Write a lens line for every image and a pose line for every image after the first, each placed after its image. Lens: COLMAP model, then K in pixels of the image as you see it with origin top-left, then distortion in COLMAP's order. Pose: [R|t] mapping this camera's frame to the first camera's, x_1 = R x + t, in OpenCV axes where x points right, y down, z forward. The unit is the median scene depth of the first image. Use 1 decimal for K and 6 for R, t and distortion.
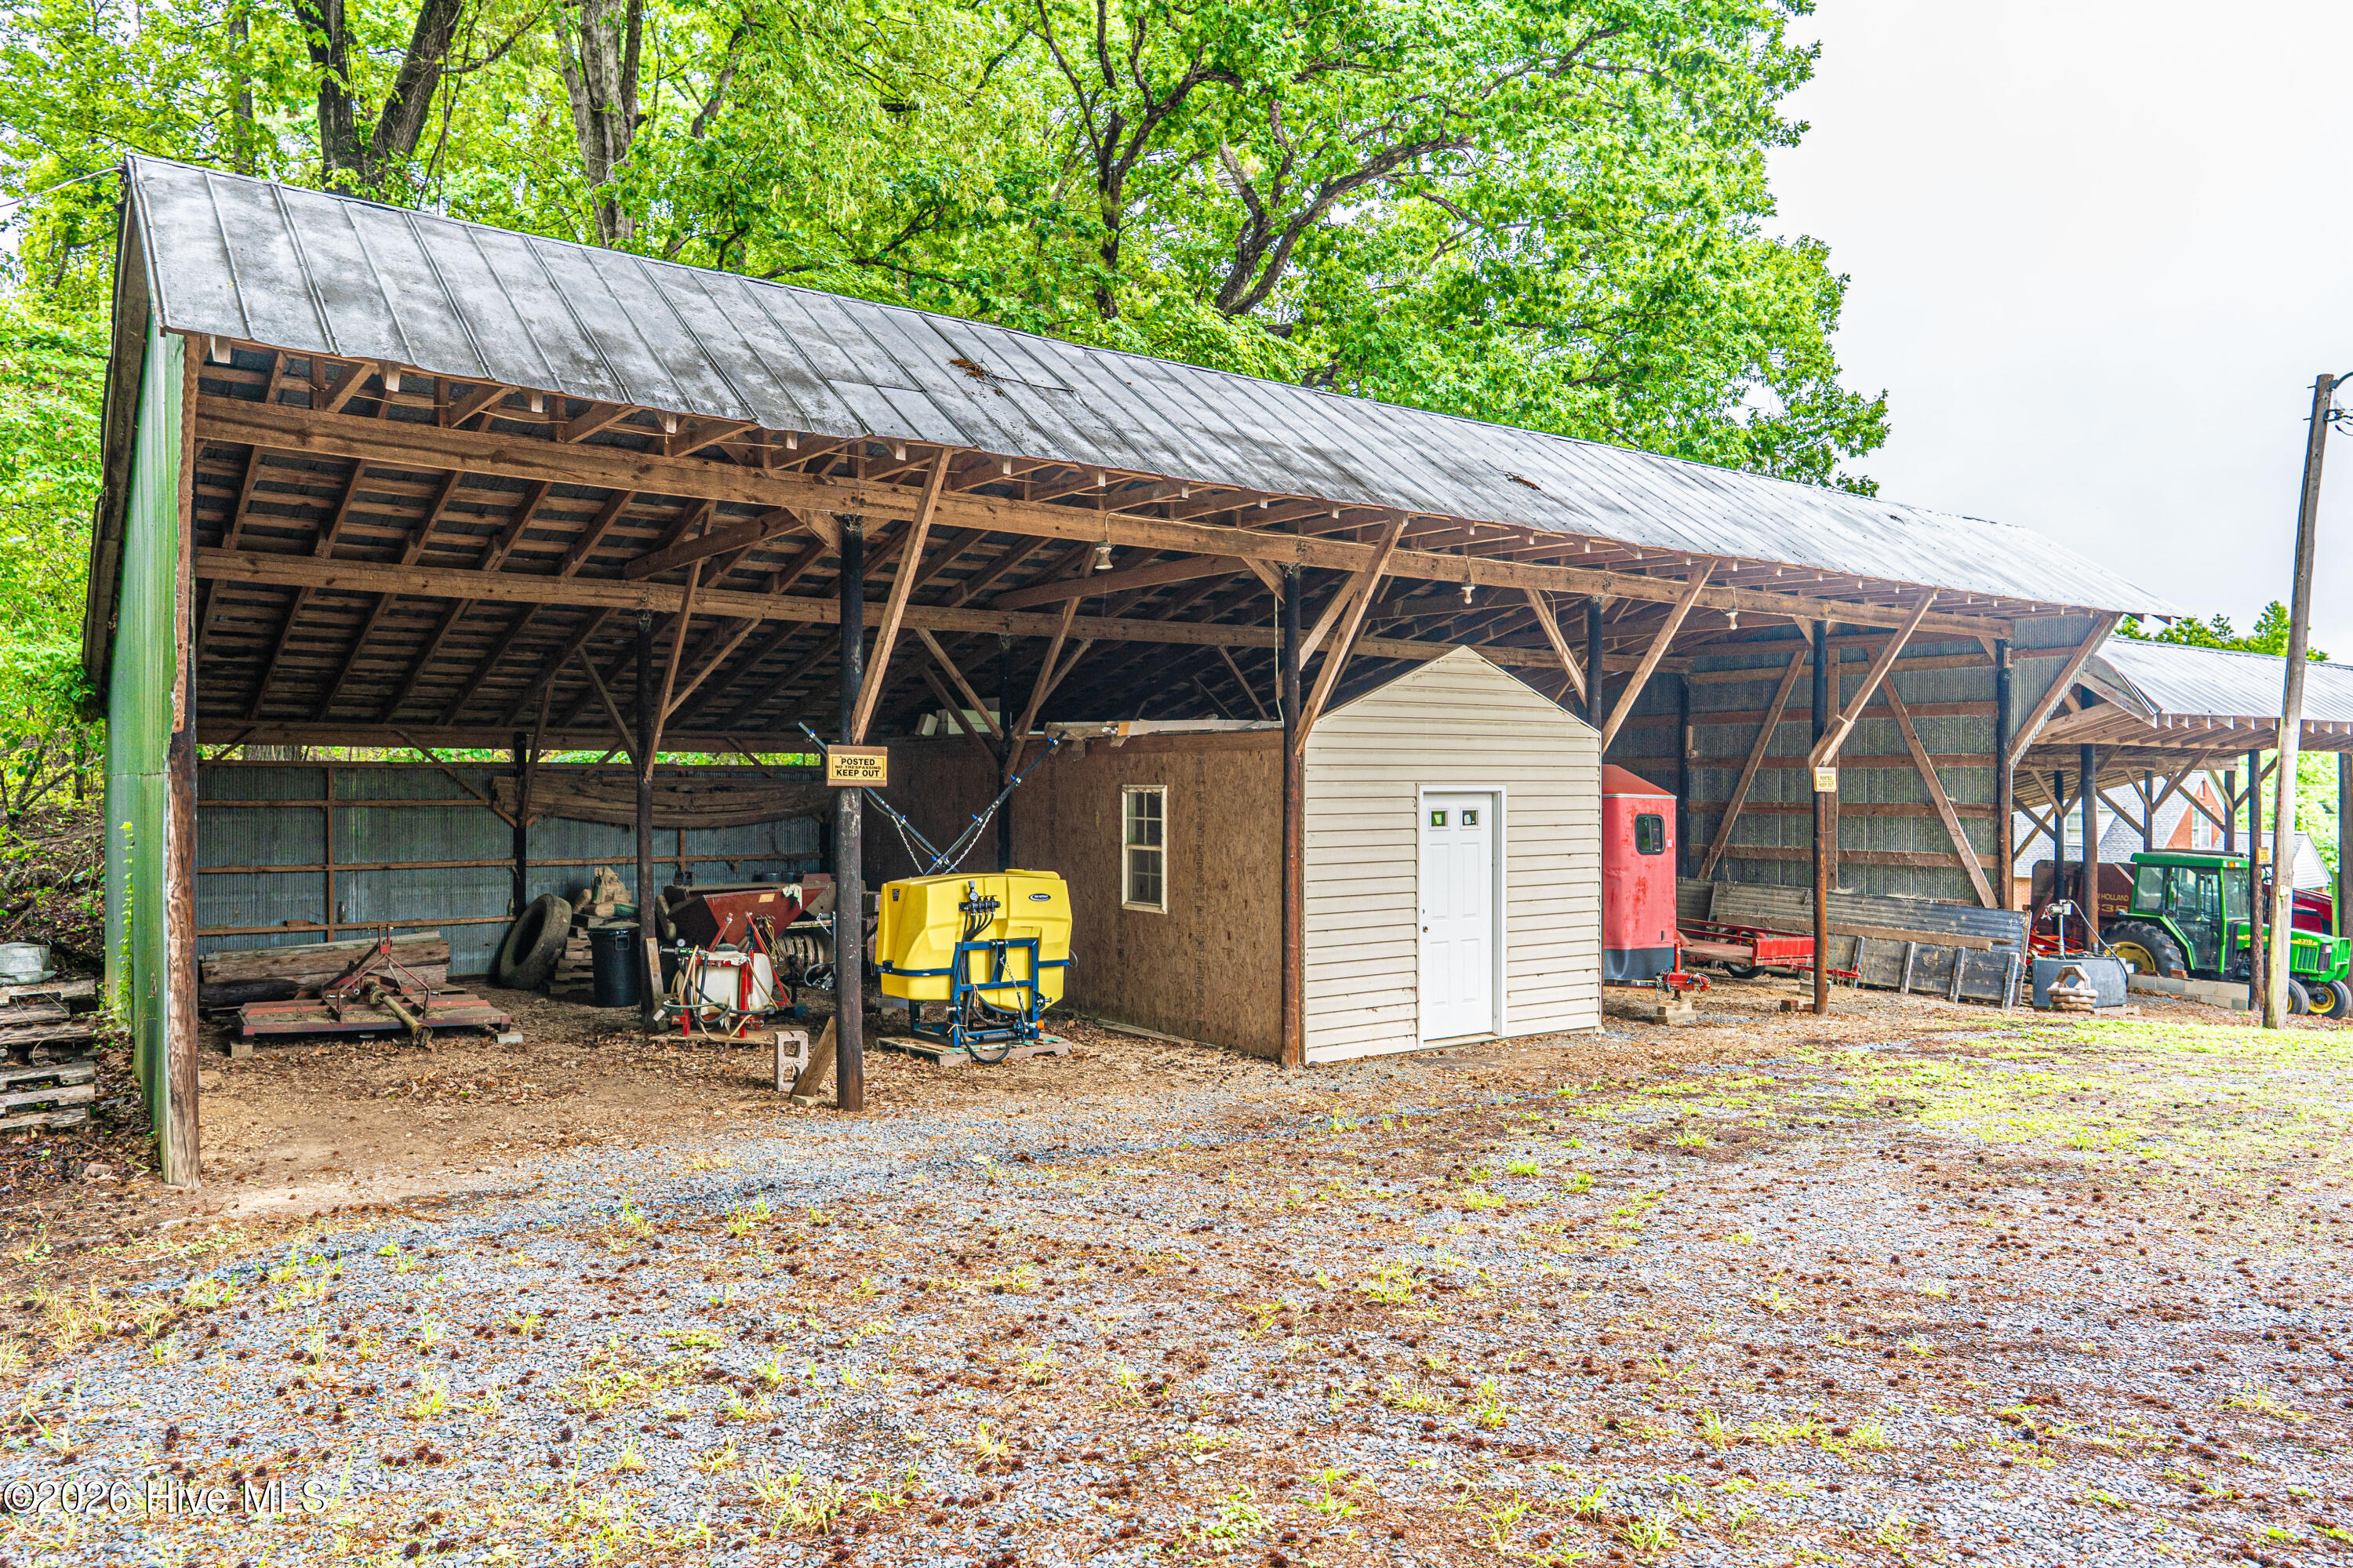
lens RADIAL K [[1575.2, 0, 1168.3], [0, 1575.2, 792.2], [0, 0, 1]] dist [-0.004407, 0.003895]
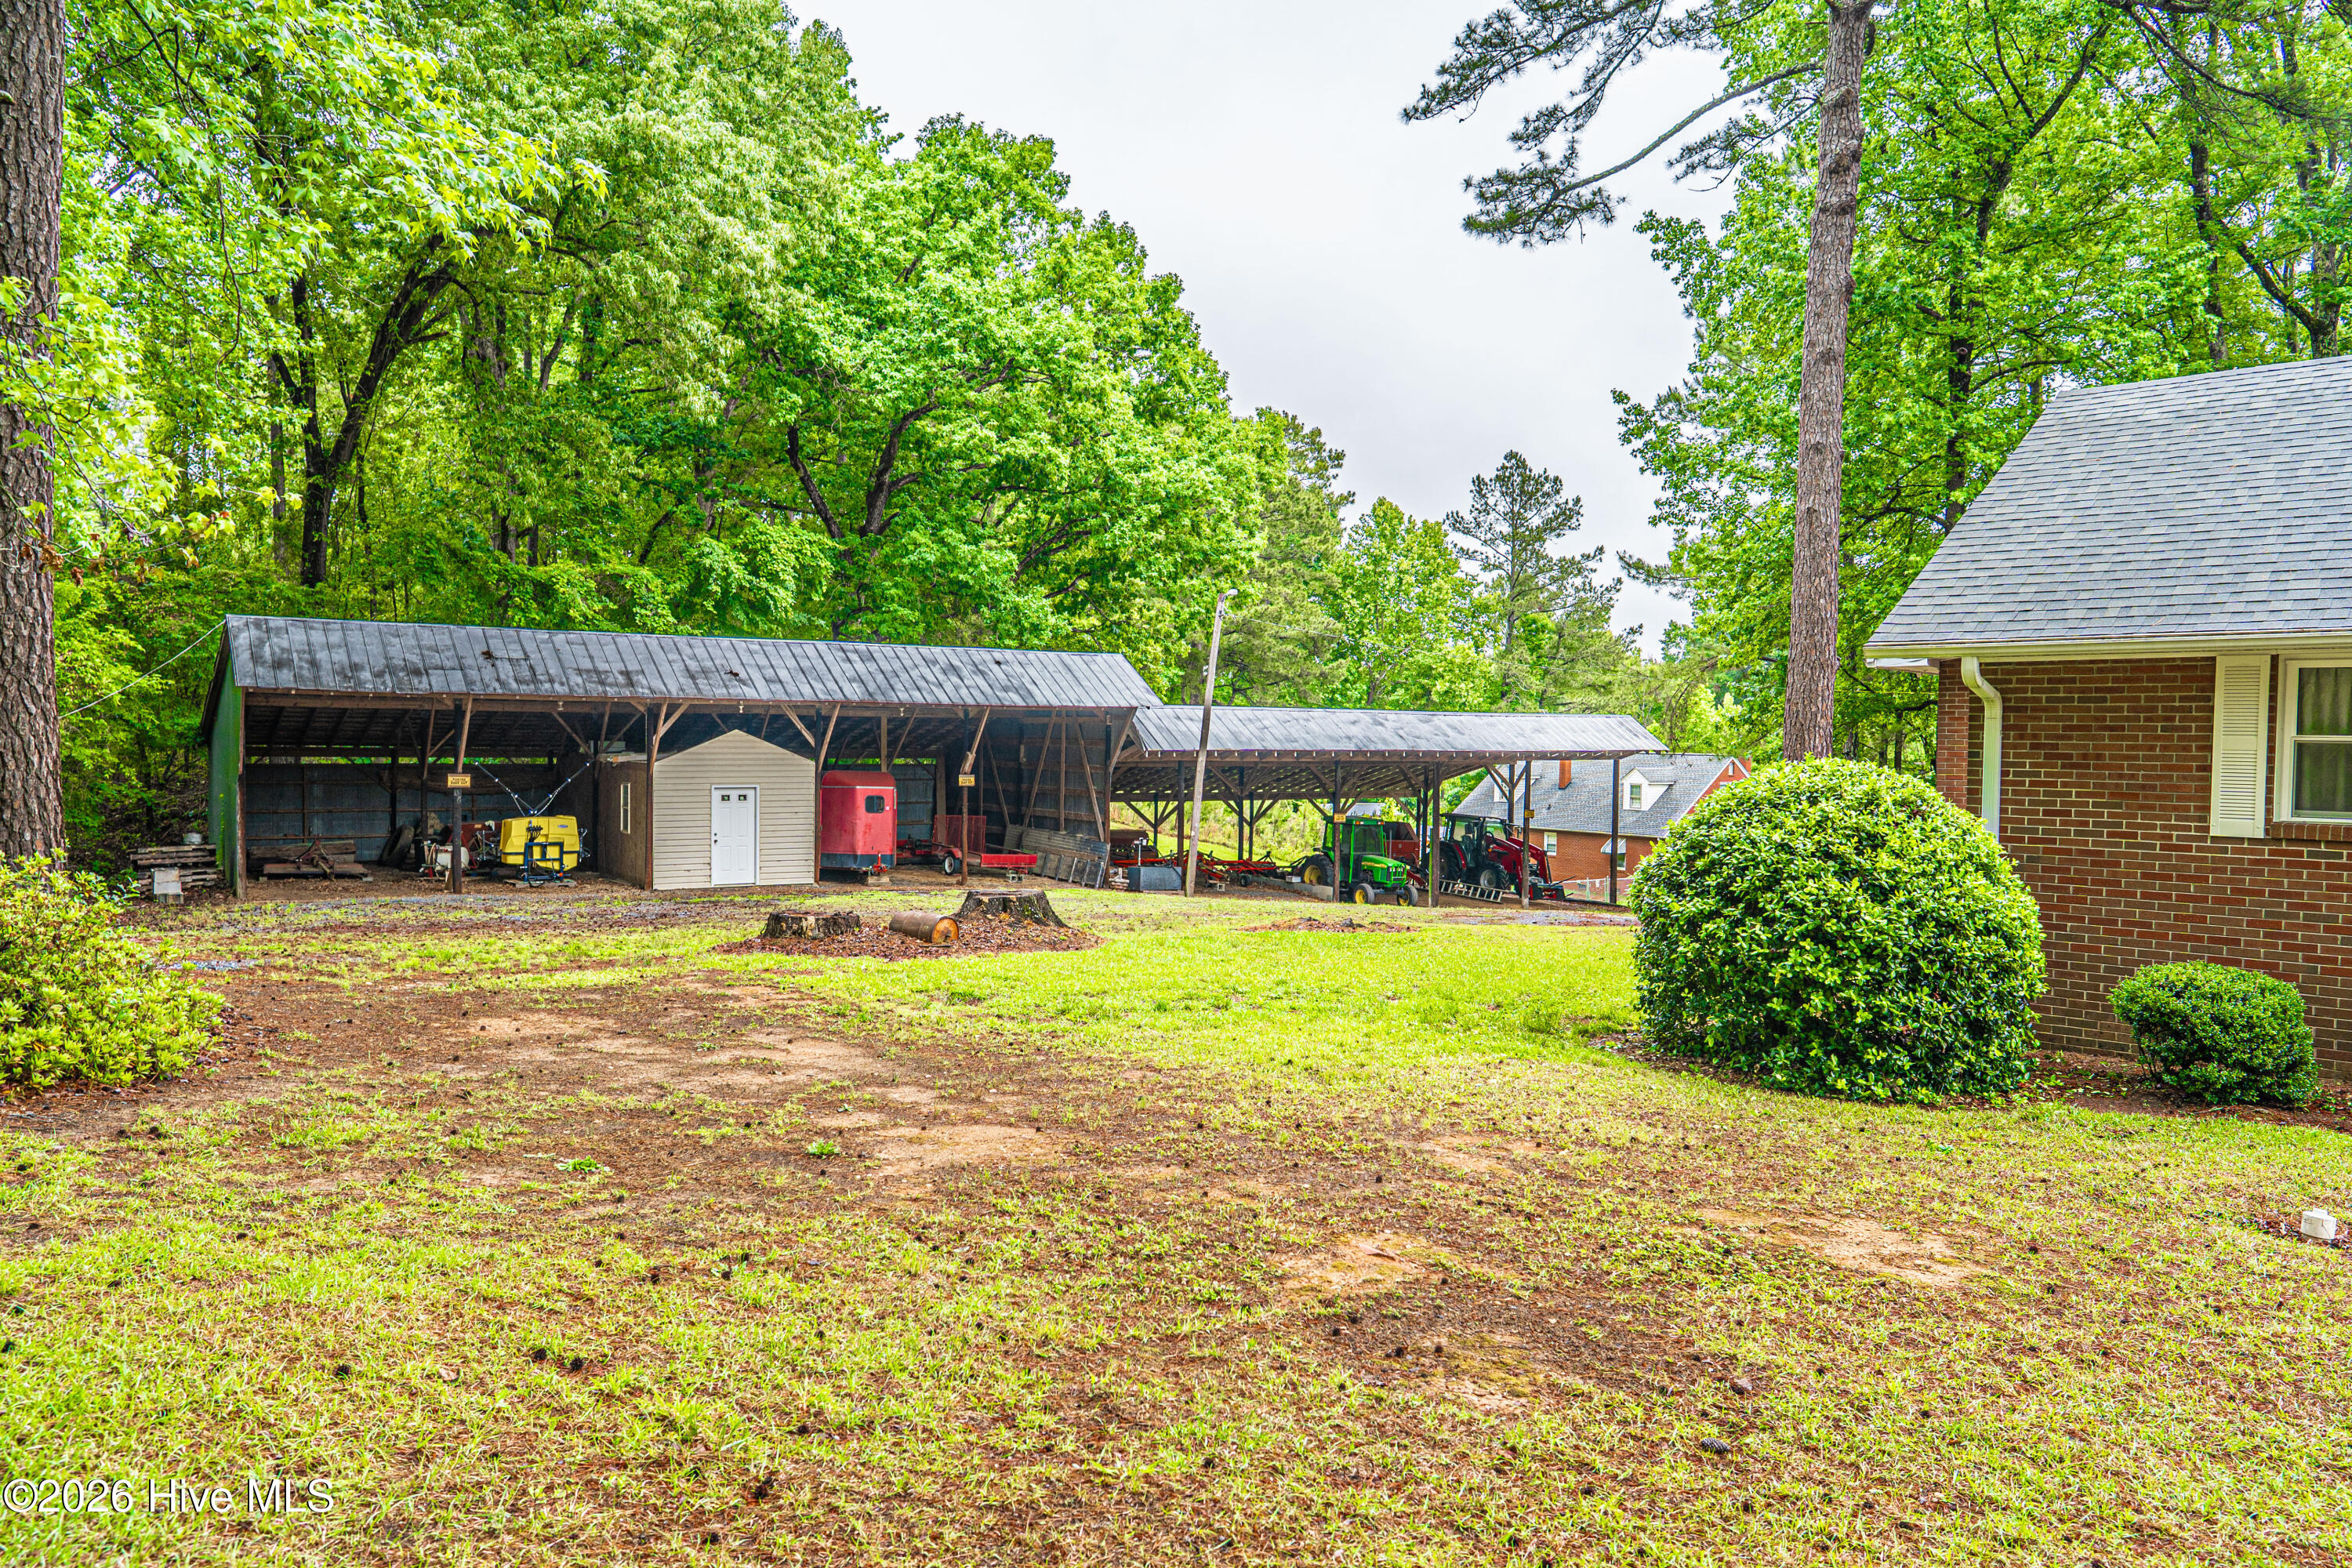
lens RADIAL K [[1621.4, 0, 1176.0], [0, 1621.4, 784.0], [0, 0, 1]] dist [-0.000999, 0.000923]
pose [[0.999361, 0.011876, -0.033724, 1.025390], [-0.011053, 0.999639, 0.024485, -0.080961], [0.034002, -0.024097, 0.999131, -1.651910]]
